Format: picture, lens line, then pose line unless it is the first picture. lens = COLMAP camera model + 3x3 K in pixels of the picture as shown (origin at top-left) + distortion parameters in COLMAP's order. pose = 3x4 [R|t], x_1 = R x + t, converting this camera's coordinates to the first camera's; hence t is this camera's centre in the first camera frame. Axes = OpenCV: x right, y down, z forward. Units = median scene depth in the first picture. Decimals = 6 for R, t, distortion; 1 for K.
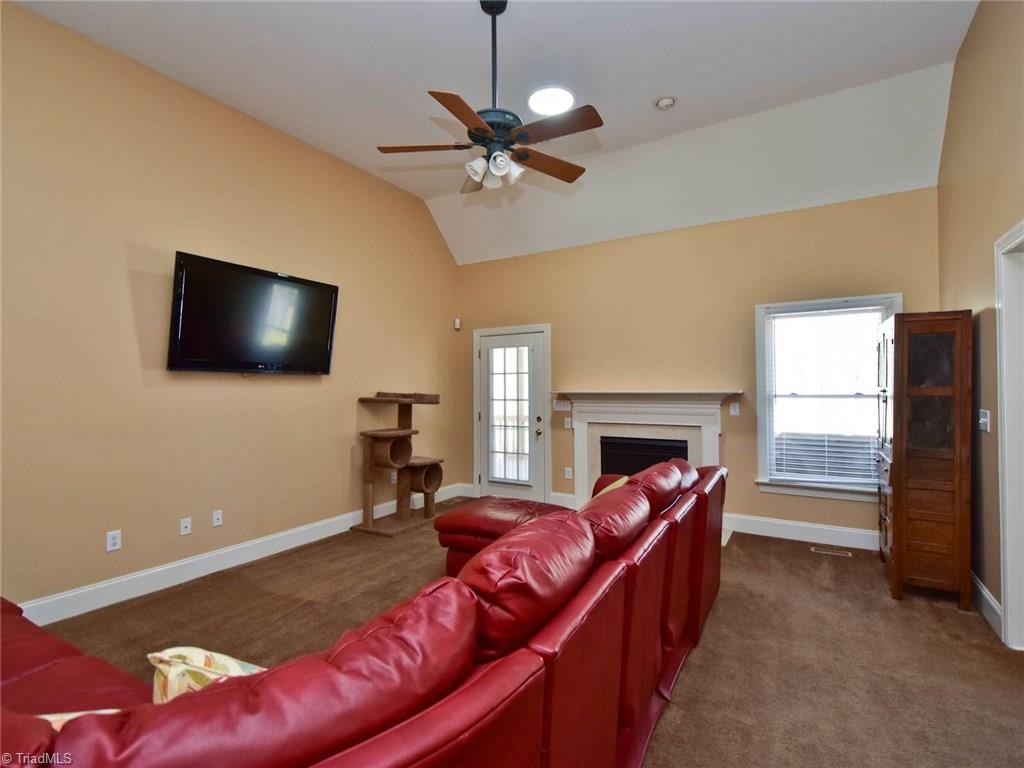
lens RADIAL K [[506.3, 0, 509.4], [0, 506.3, 393.1], [0, 0, 1]] dist [0.025049, -0.015750]
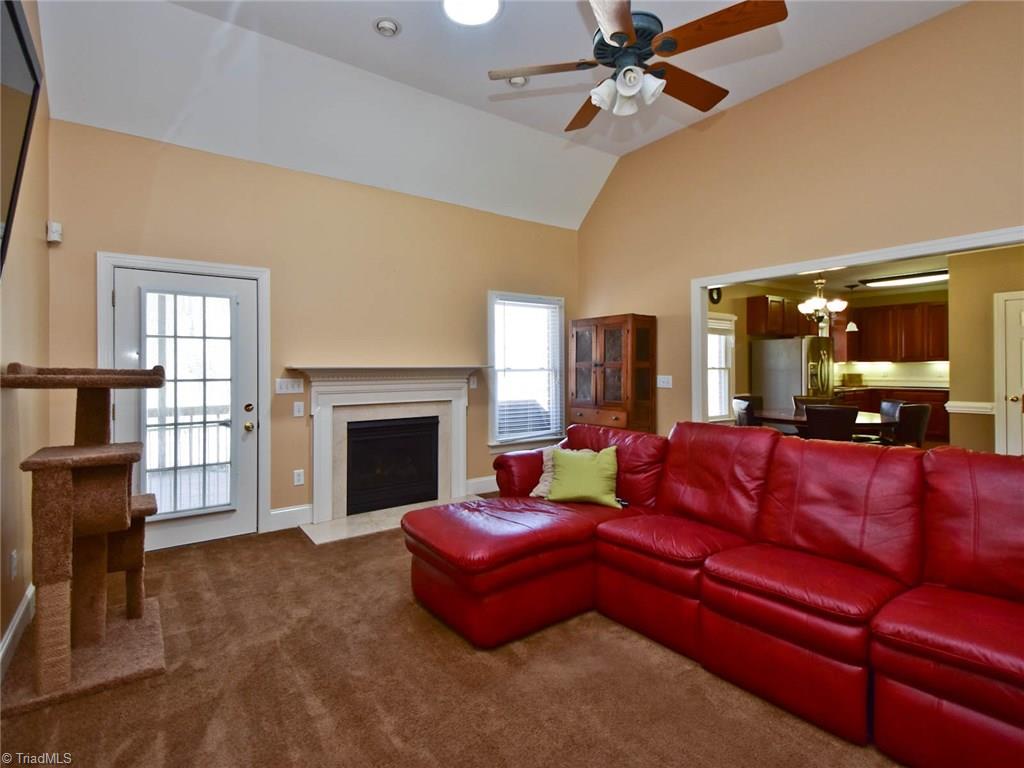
lens RADIAL K [[506.3, 0, 491.0], [0, 506.3, 385.4], [0, 0, 1]] dist [0.025049, -0.015750]
pose [[0.386909, -0.024392, 0.921795, -0.546944], [0.016208, 0.999676, 0.019650, 0.016814], [-0.921975, 0.007338, 0.387179, 0.543551]]
